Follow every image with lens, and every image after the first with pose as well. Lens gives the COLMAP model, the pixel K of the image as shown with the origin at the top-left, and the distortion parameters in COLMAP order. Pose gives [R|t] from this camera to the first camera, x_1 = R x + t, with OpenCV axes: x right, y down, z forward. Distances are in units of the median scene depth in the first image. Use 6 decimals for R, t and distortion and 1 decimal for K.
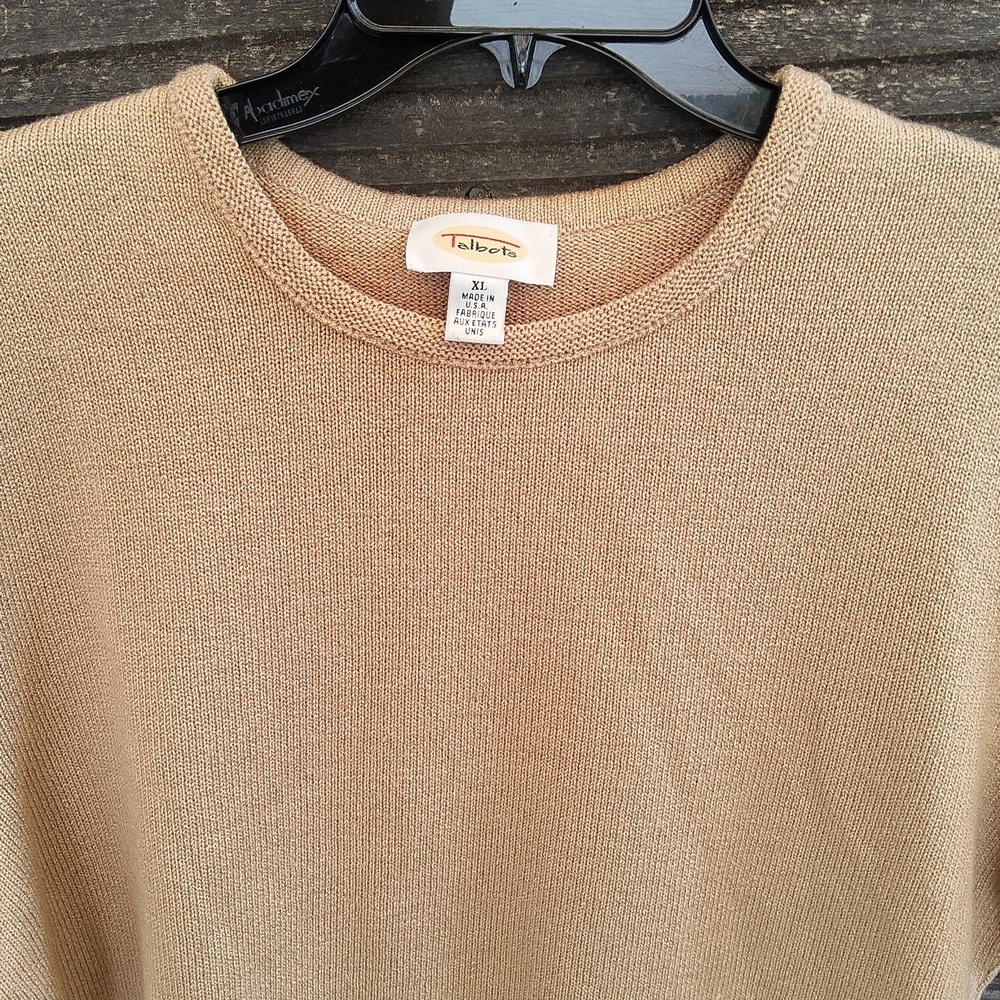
lens RADIAL K [[1396.9, 0, 550.5], [0, 1396.9, 500.0], [0, 0, 1]] dist [0.039020, -0.068887]
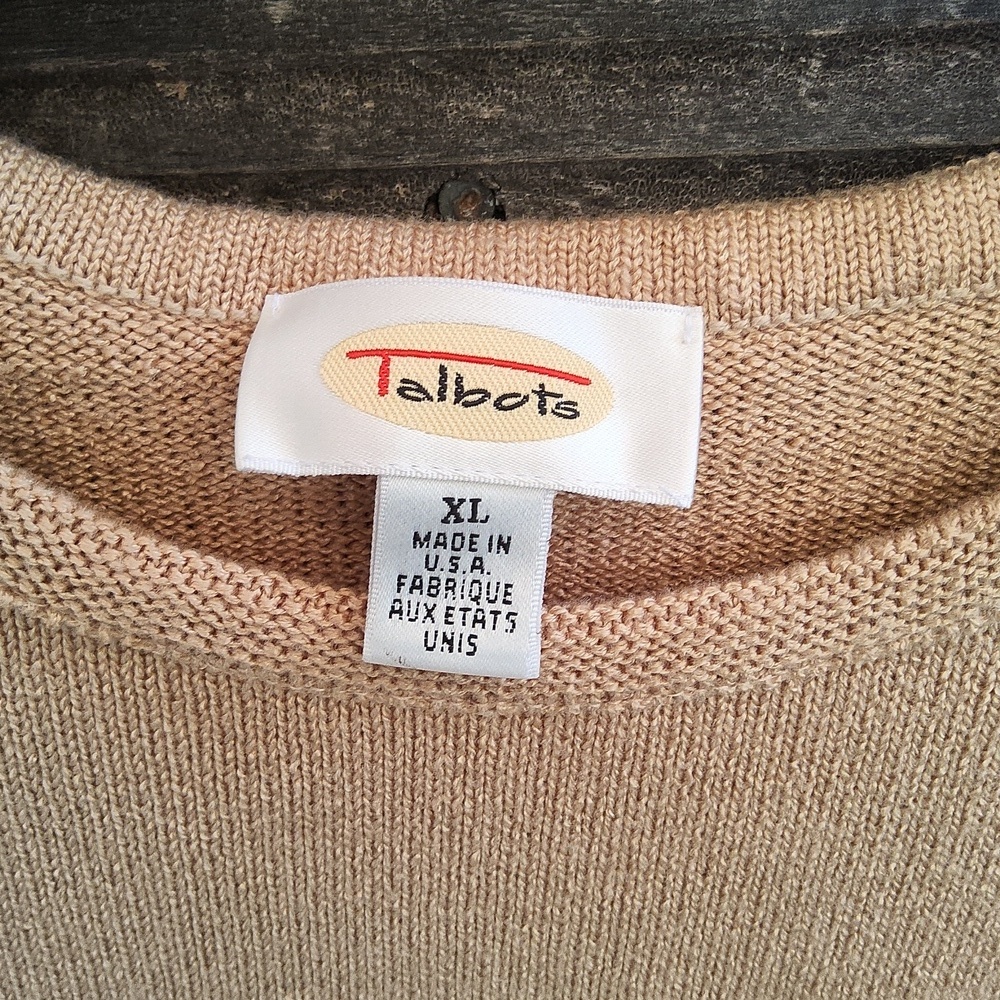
lens RADIAL K [[1396.9, 0, 550.5], [0, 1396.9, 500.0], [0, 0, 1]] dist [0.039020, -0.068887]
pose [[0.999905, 0.007593, -0.011483, -0.027052], [-0.005956, 0.990634, 0.136413, -0.197429], [0.012411, -0.136331, 0.990586, 0.670255]]
